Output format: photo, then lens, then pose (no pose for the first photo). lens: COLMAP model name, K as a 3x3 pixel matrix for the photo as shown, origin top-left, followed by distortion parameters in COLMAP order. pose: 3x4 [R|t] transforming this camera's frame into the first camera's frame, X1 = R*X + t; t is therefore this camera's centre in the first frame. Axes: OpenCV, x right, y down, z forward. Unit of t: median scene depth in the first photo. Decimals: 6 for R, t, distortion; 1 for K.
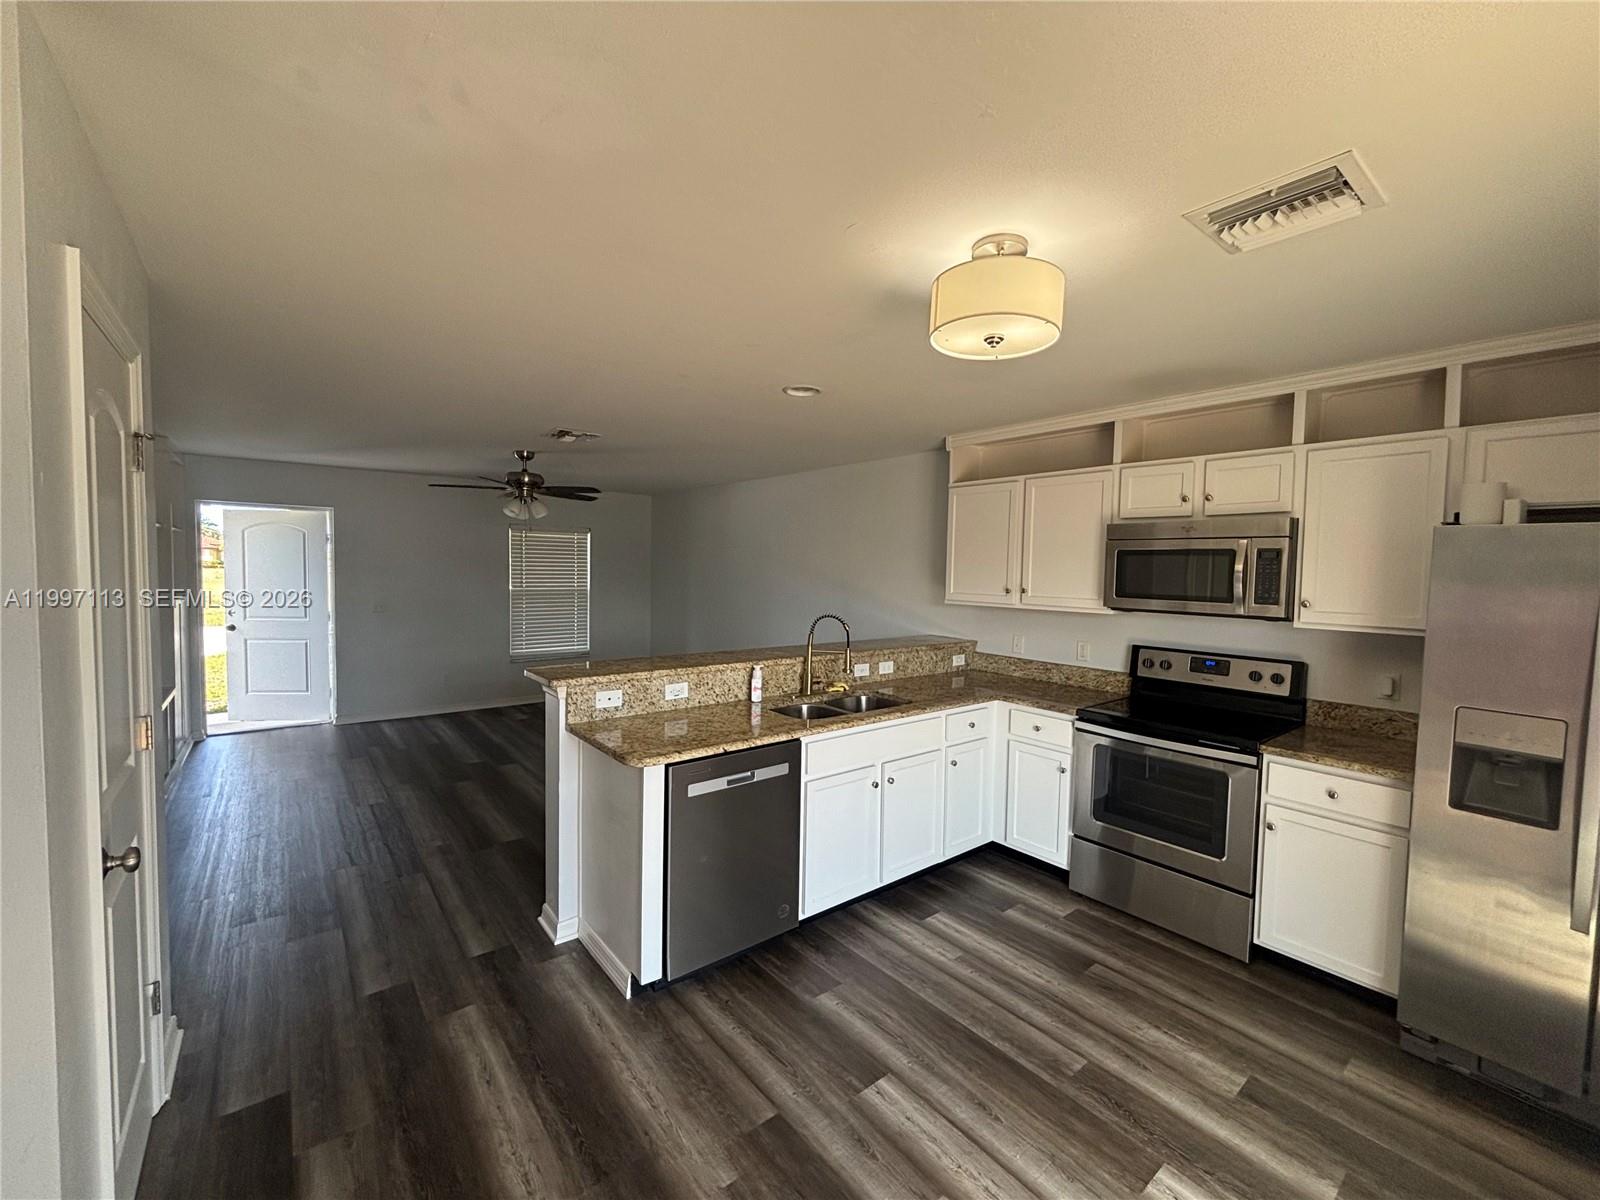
lens RADIAL K [[650.7, 0, 794.5], [0, 650.7, 599.8], [0, 0, 1]] dist [0.003267, -0.000514]
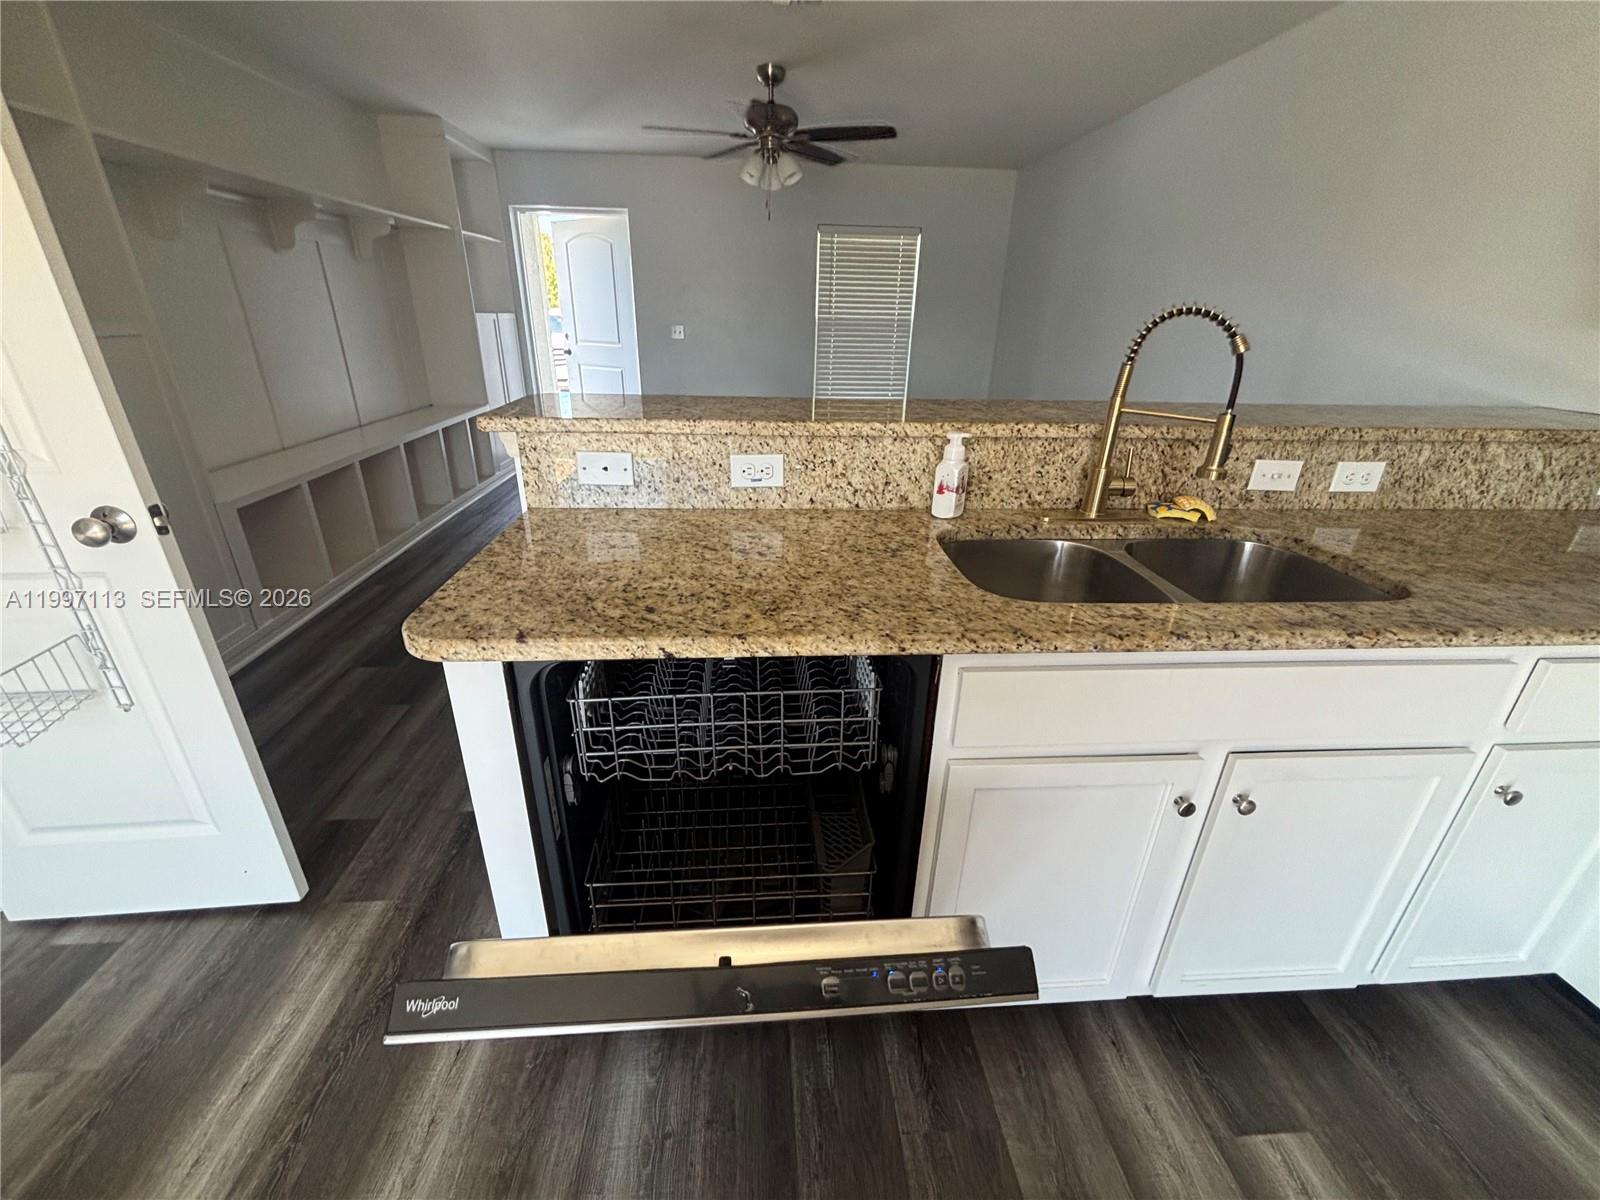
lens RADIAL K [[650.7, 0, 795.5], [0, 650.7, 596.8], [0, 0, 1]] dist [0.003267, -0.000514]
pose [[0.823957, 0.227188, -0.519114, 0.104503], [-0.034650, 0.934594, 0.354024, 0.057399], [0.565591, -0.273714, 0.777938, 0.615930]]
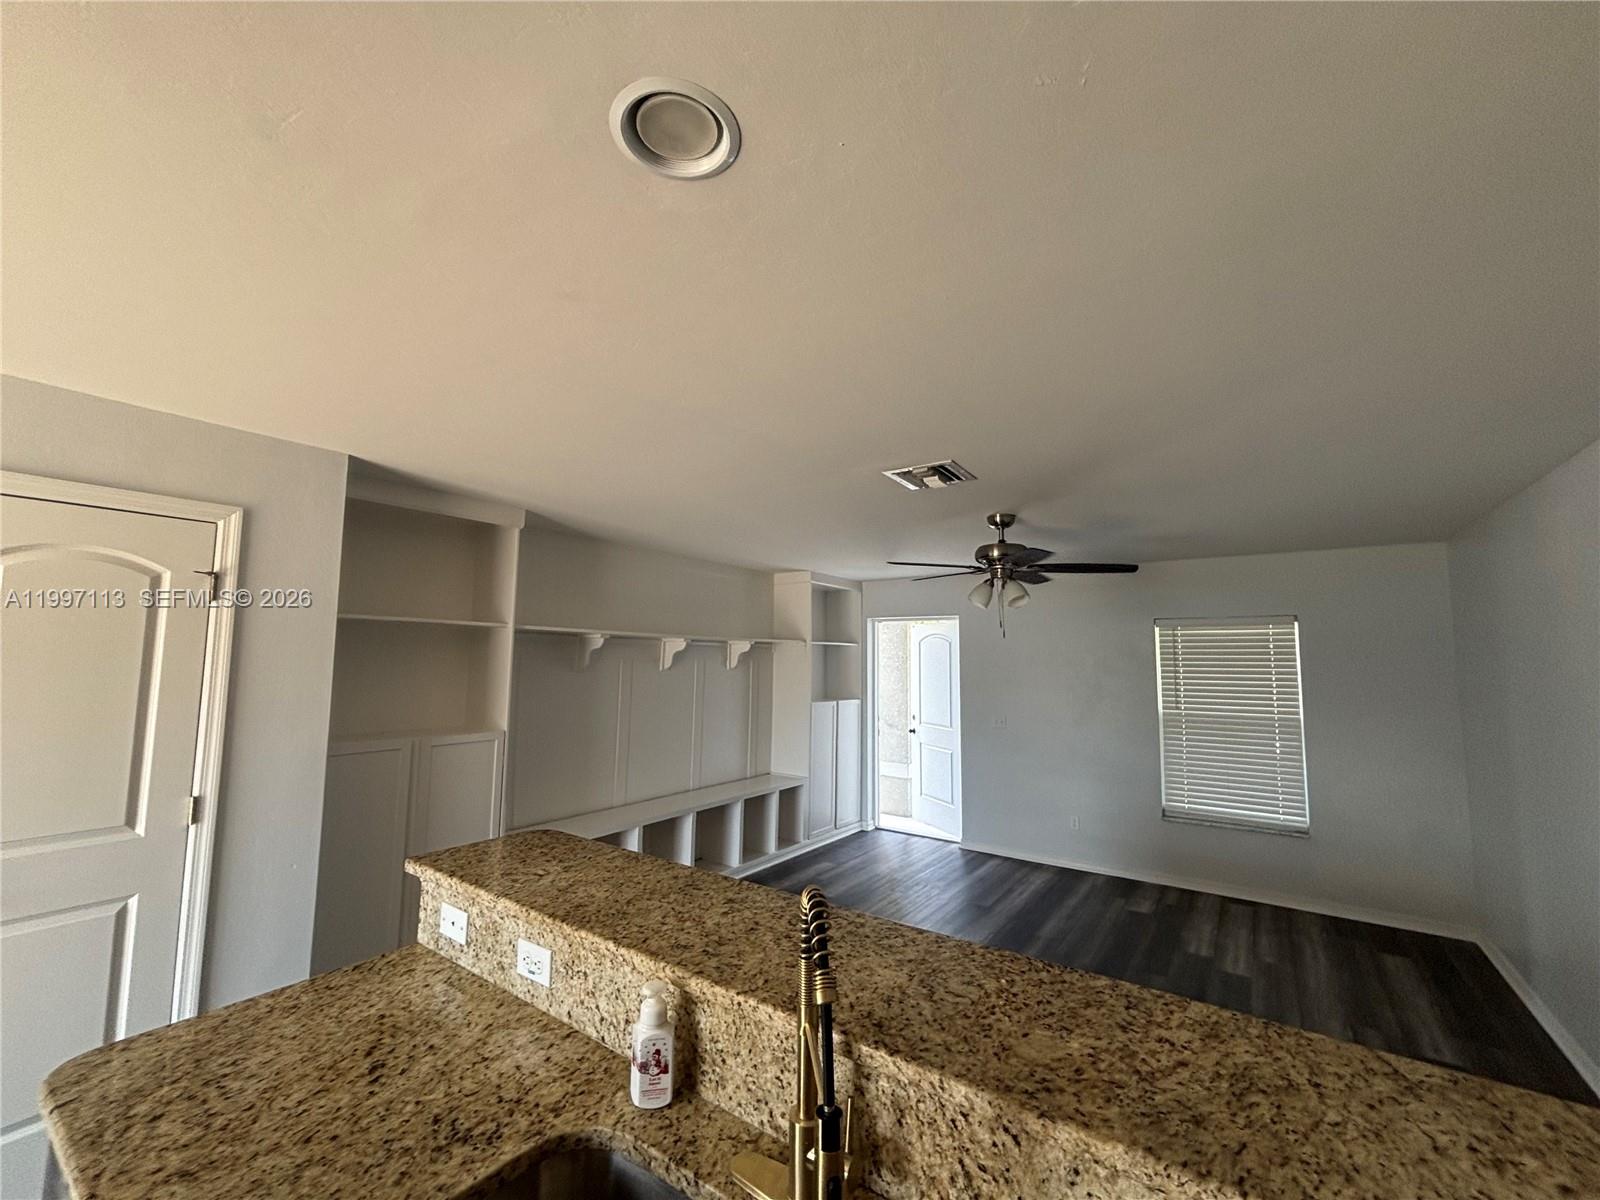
lens RADIAL K [[650.7, 0, 794.0], [0, 650.7, 605.9], [0, 0, 1]] dist [0.003267, -0.000514]
pose [[0.281213, -0.094300, -0.955001, 0.315021], [-0.058049, 0.991666, -0.115013, -0.060373], [0.957888, 0.087780, 0.273395, 1.012113]]
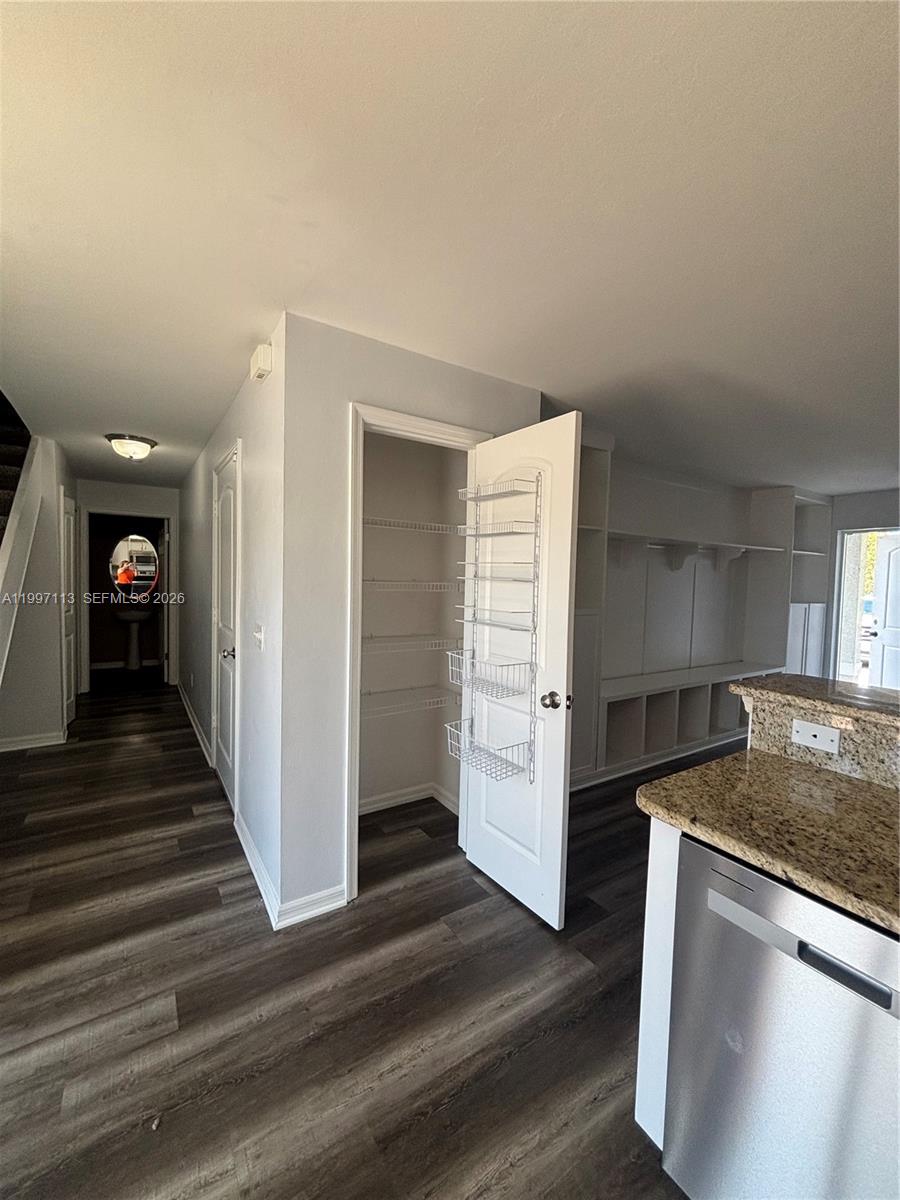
lens RADIAL K [[488.0, 0, 453.1], [0, 488.0, 599.3], [0, 0, 1]] dist [0.003267, -0.000514]
pose [[-0.090132, 0.025185, -0.995611, 0.222720], [-0.077211, 0.996495, 0.032197, 0.023080], [0.992932, 0.079774, -0.087871, 0.611944]]
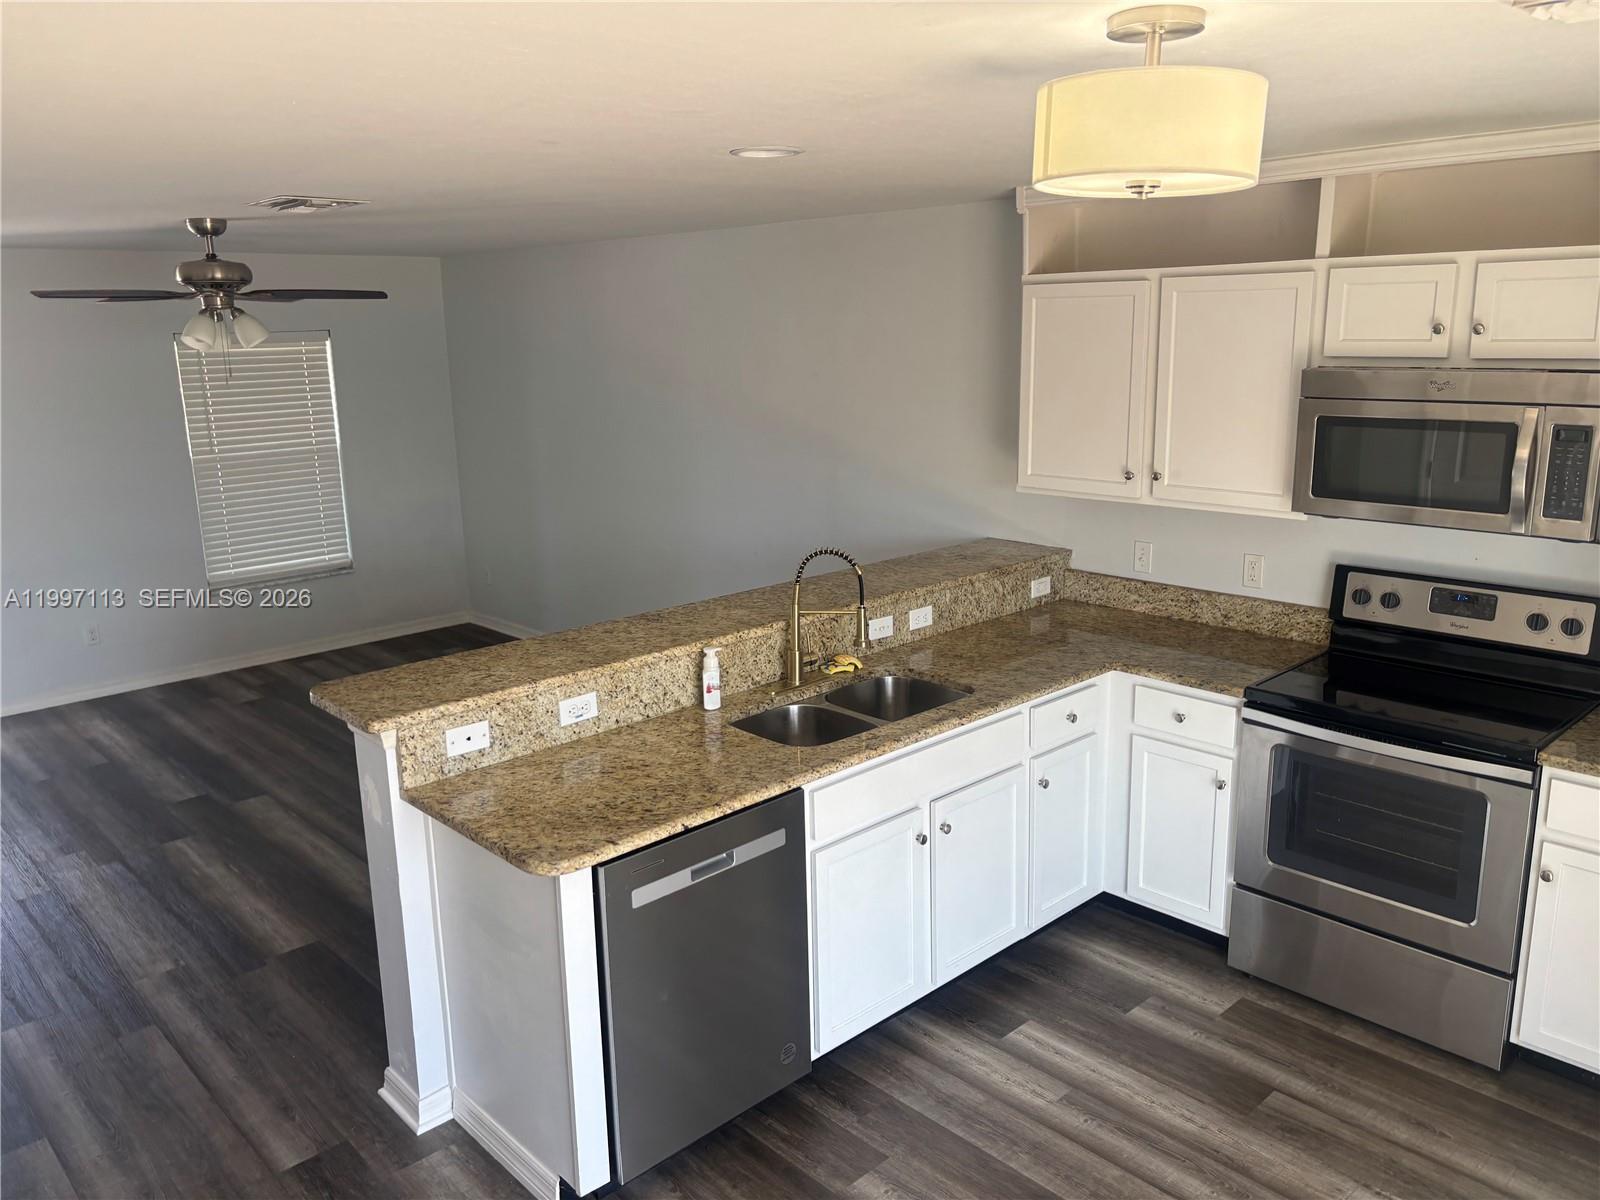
lens RADIAL K [[1207.8, 0, 788.9], [0, 1207.8, 595.6], [0, 0, 1]] dist [0.041279, -0.037427]
pose [[0.996152, -0.058595, 0.065182, -0.057594], [0.046402, 0.983483, 0.174952, -0.137699], [-0.074357, -0.171255, 0.982417, -0.058465]]
